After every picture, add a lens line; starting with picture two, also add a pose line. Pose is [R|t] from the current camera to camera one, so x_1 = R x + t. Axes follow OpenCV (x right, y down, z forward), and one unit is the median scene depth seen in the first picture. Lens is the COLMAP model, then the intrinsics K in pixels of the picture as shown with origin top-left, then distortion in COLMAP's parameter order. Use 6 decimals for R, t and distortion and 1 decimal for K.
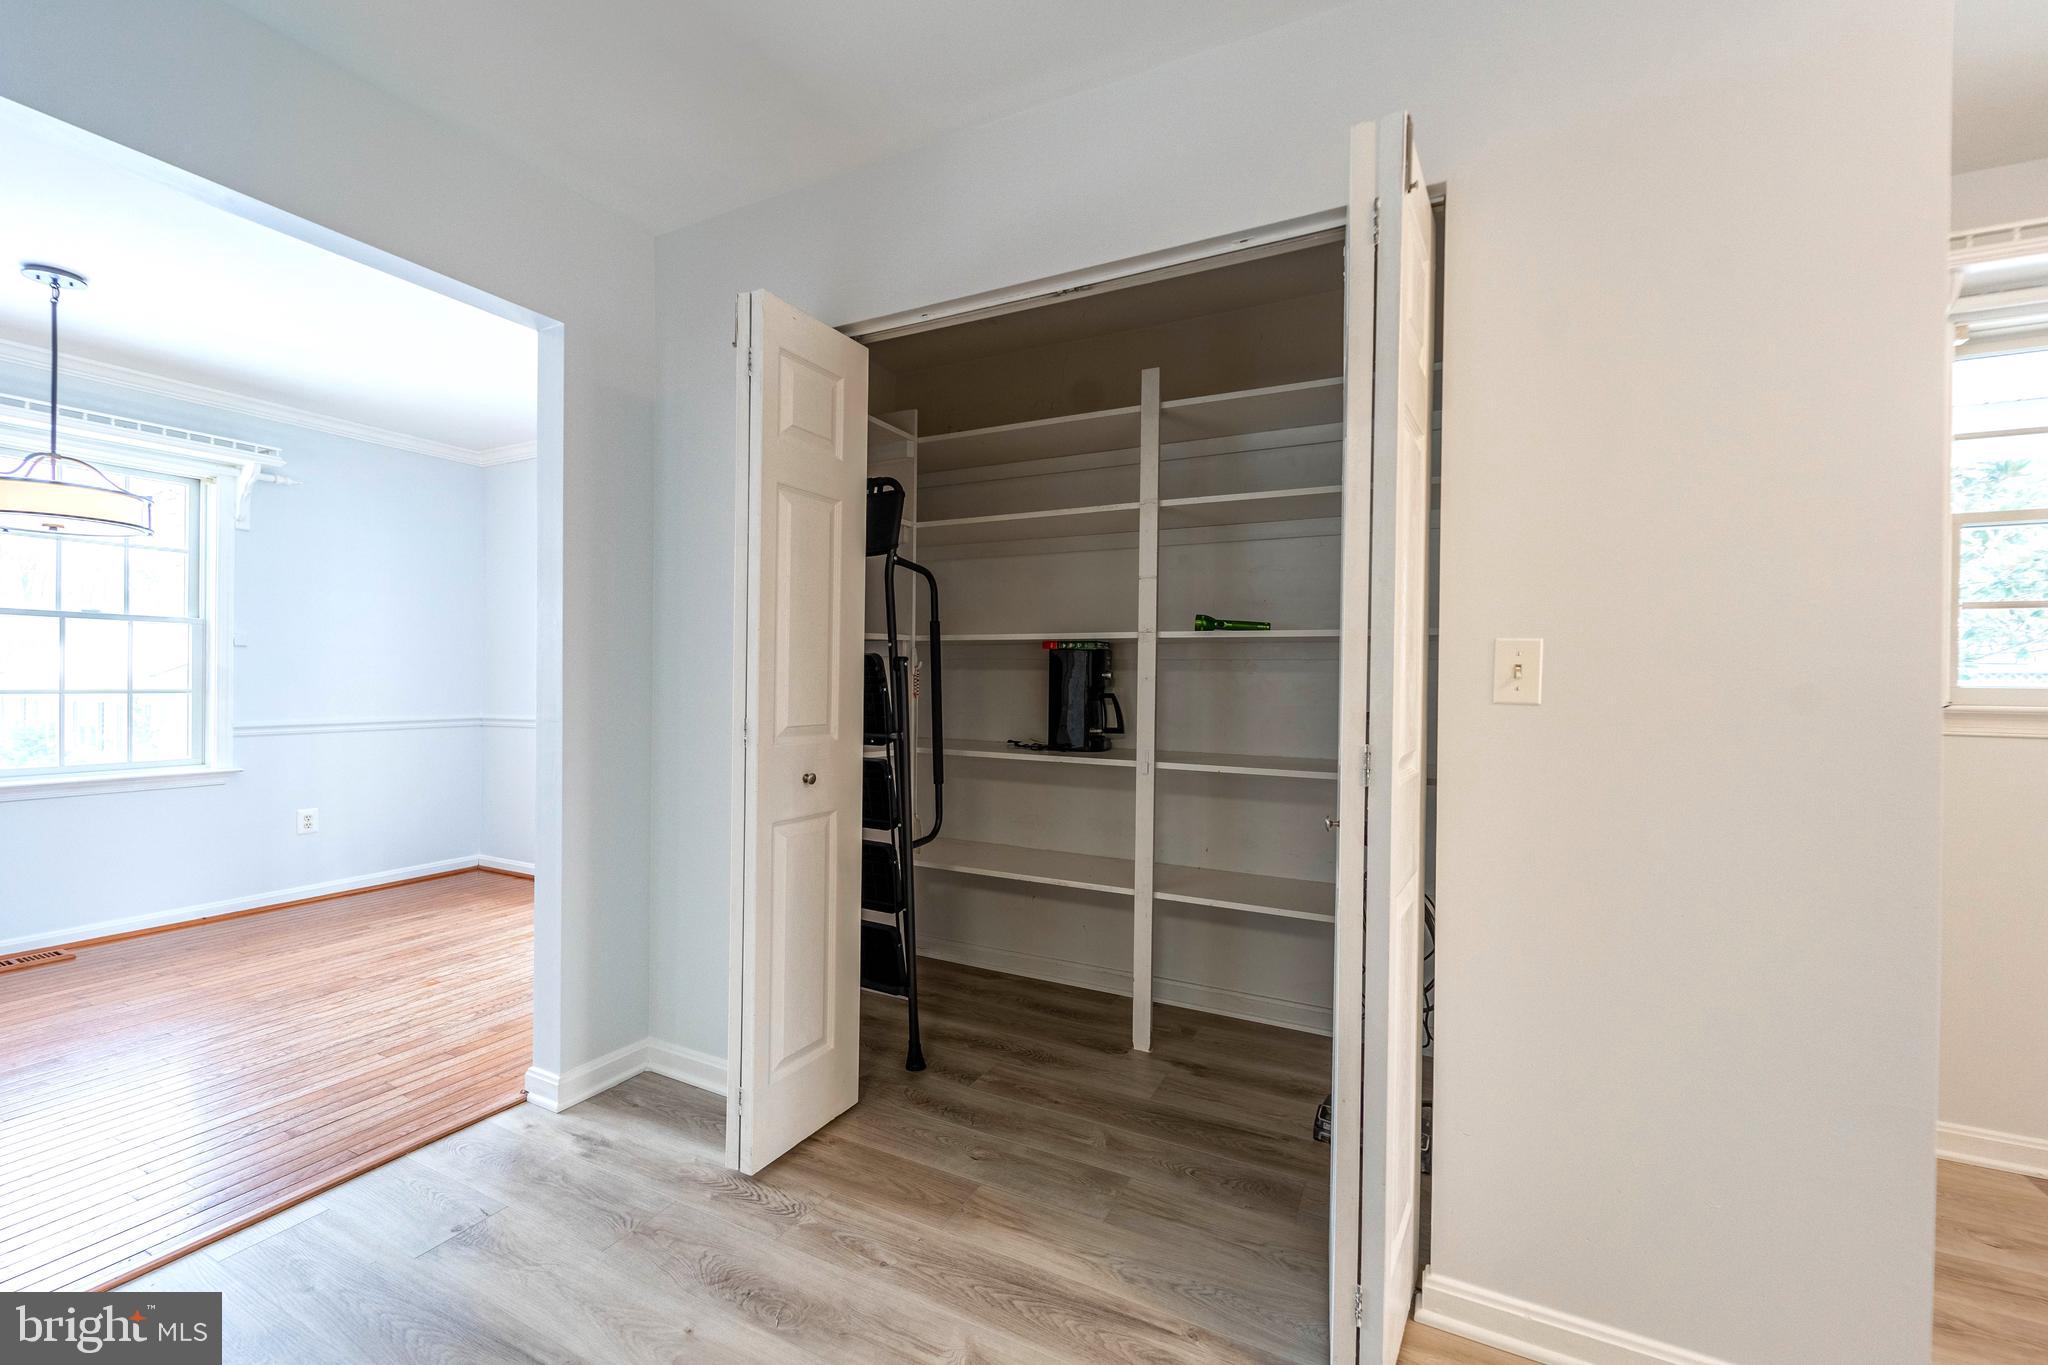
lens RADIAL K [[831.6, 0, 1016.8], [0, 831.6, 680.5], [0, 0, 1]] dist [-0.003079, 0.000245]
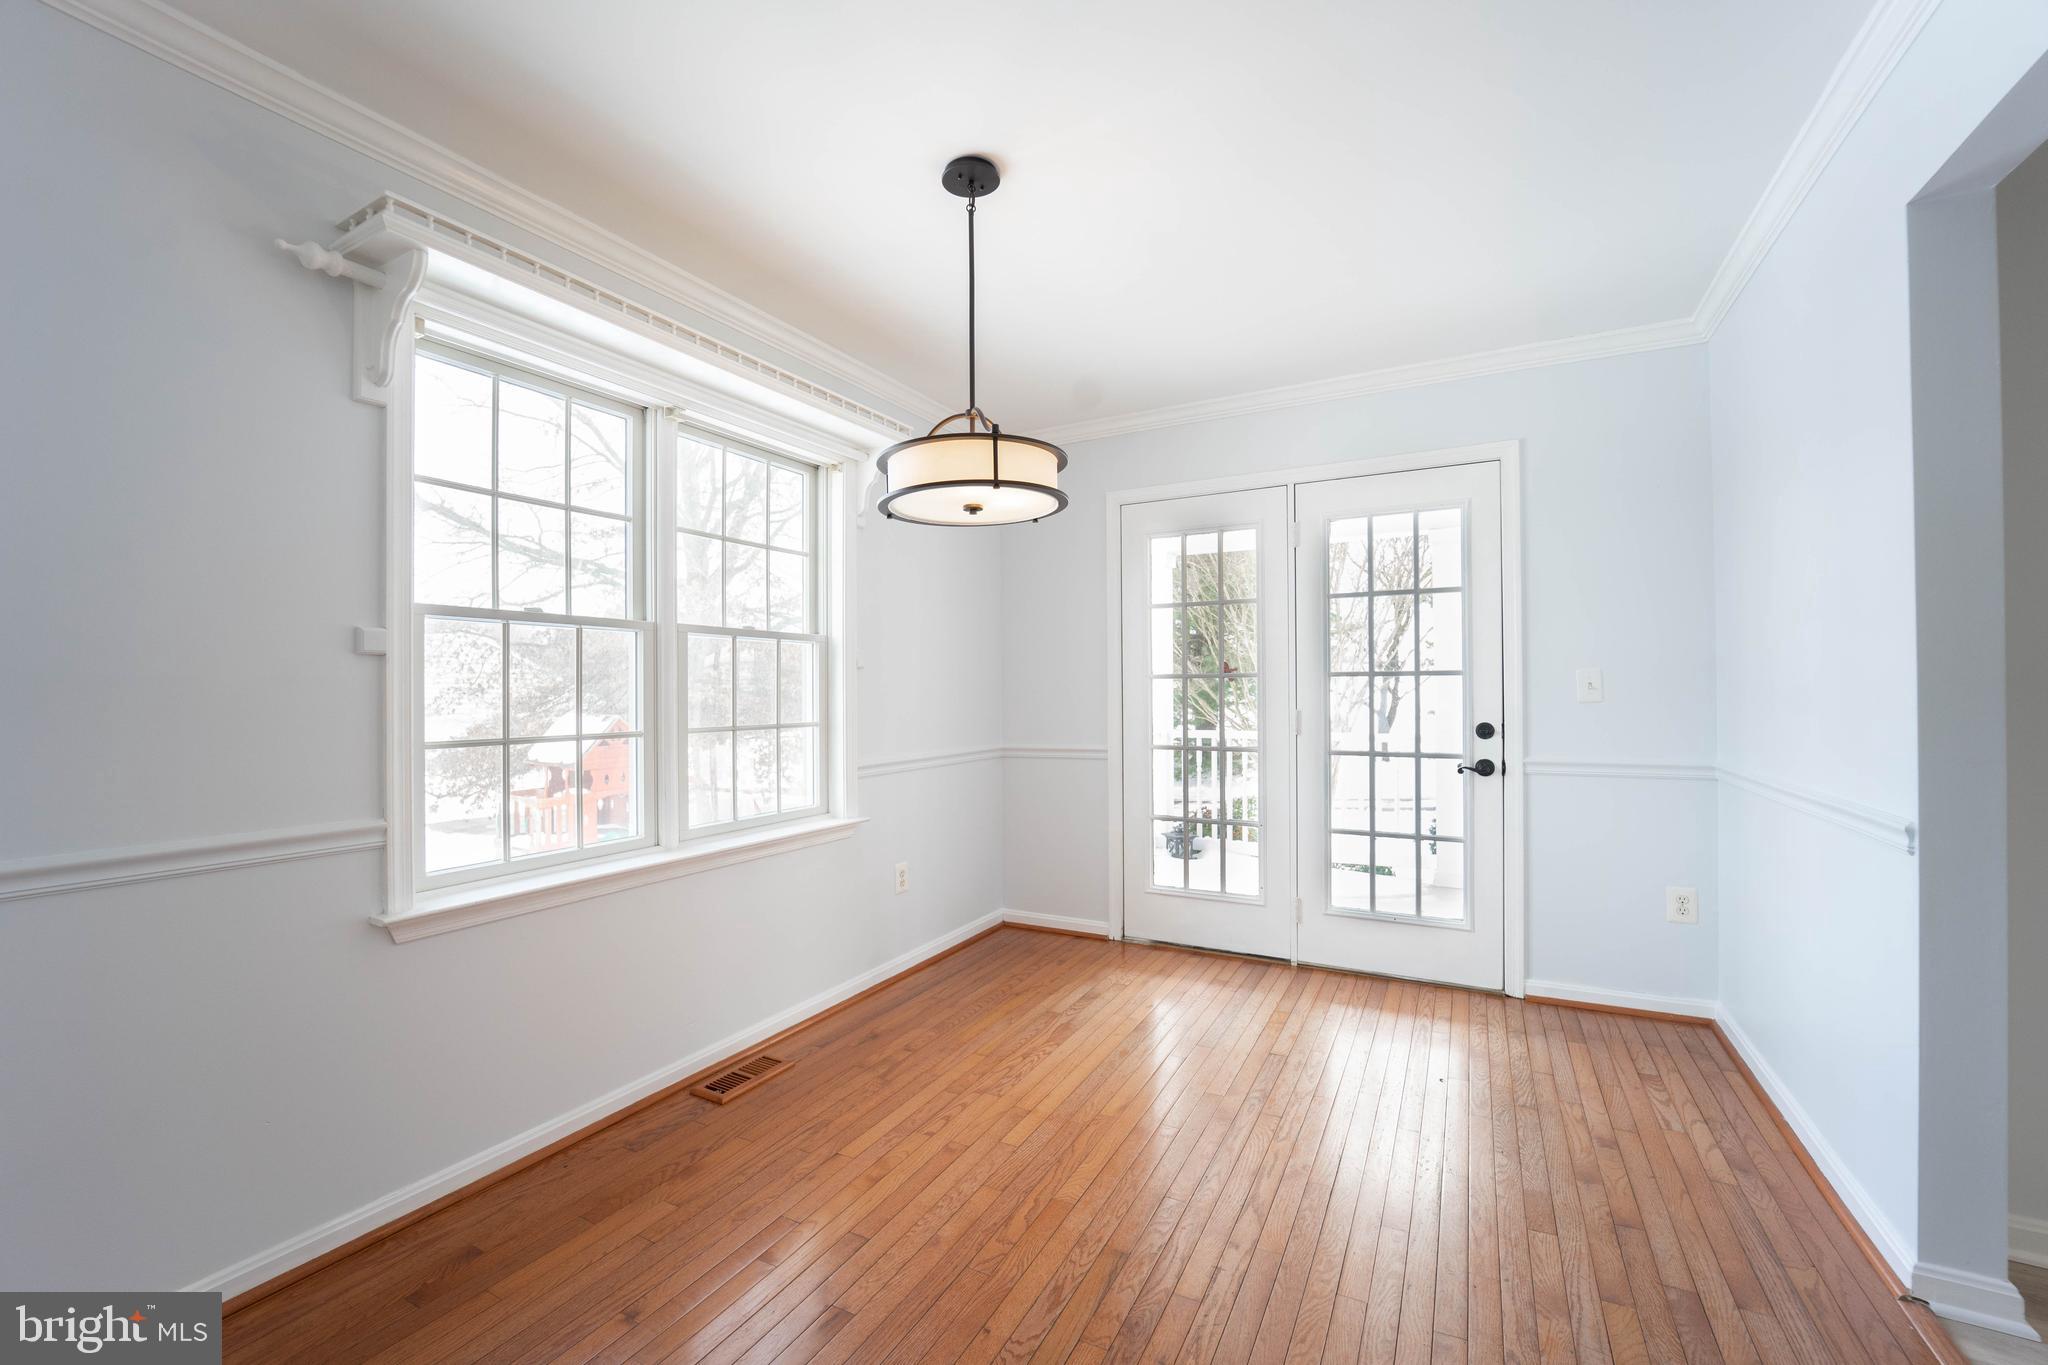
lens RADIAL K [[831.6, 0, 1024.3], [0, 831.6, 686.1], [0, 0, 1]] dist [-0.003079, 0.000245]
pose [[0.999872, -0.015832, -0.002196, -0.784975], [0.015812, 0.999835, -0.008904, -0.014016], [0.002337, 0.008868, 0.999958, 0.179059]]
